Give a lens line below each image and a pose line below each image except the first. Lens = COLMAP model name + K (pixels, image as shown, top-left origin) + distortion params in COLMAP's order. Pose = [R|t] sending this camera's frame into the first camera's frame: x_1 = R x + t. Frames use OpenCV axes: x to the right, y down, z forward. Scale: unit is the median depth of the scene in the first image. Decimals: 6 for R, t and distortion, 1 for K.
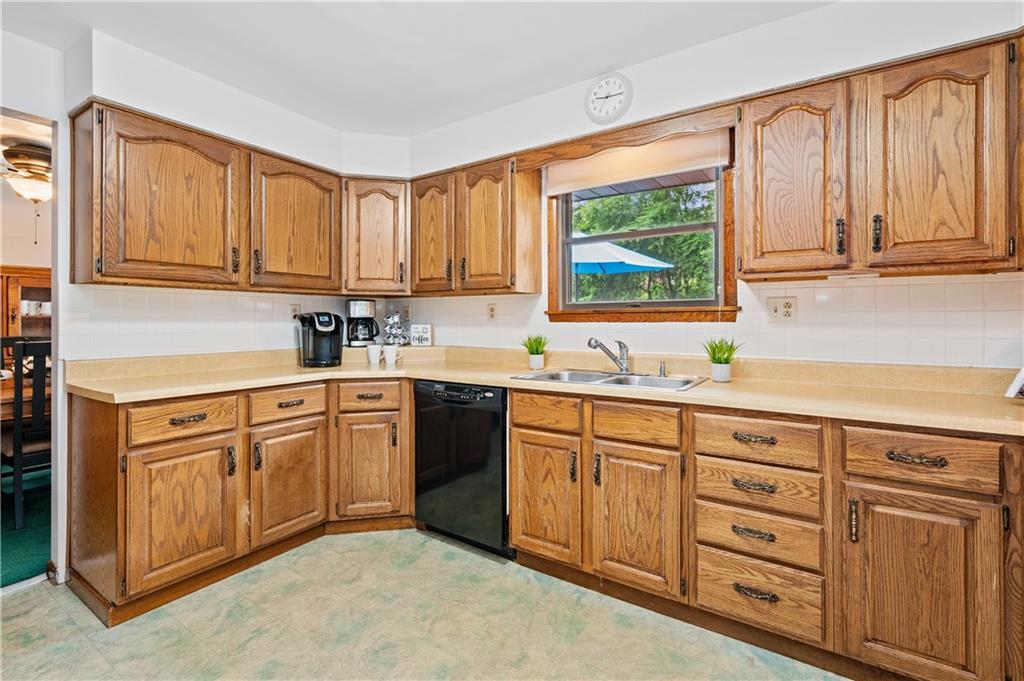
lens RADIAL K [[448.8, 0, 497.3], [0, 448.8, 318.4], [0, 0, 1]] dist [-0.005288, 0.000388]
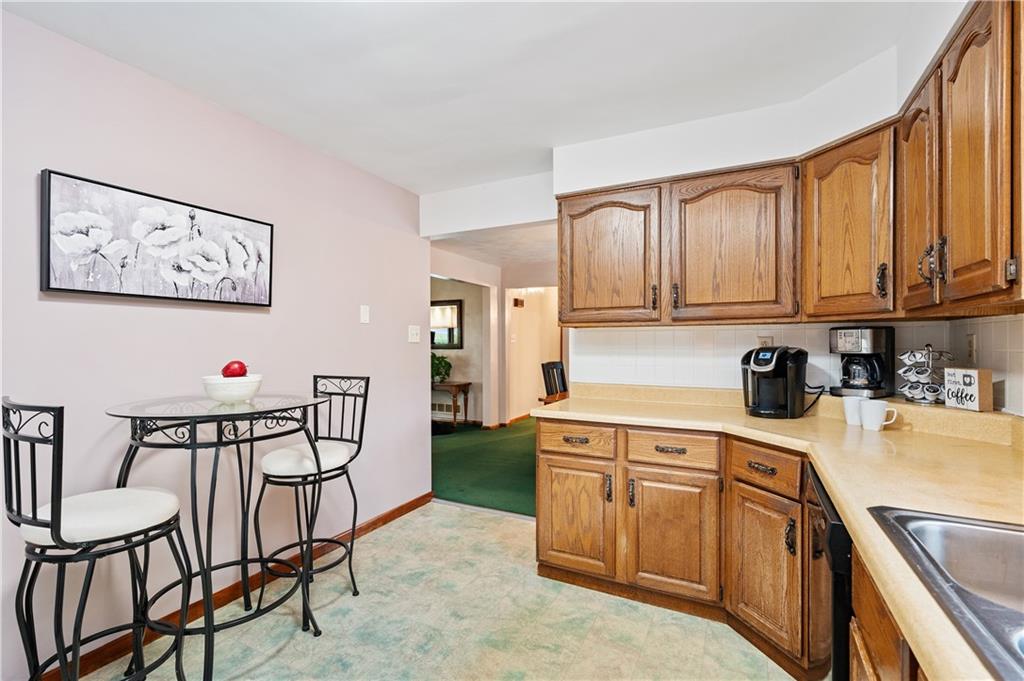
lens RADIAL K [[448.8, 0, 541.3], [0, 448.8, 344.5], [0, 0, 1]] dist [-0.005288, 0.000388]
pose [[0.156782, 0.002054, -0.987631, 0.441757], [0.004821, 0.999984, 0.002845, -0.030550], [0.987621, -0.005208, 0.156770, 0.669120]]
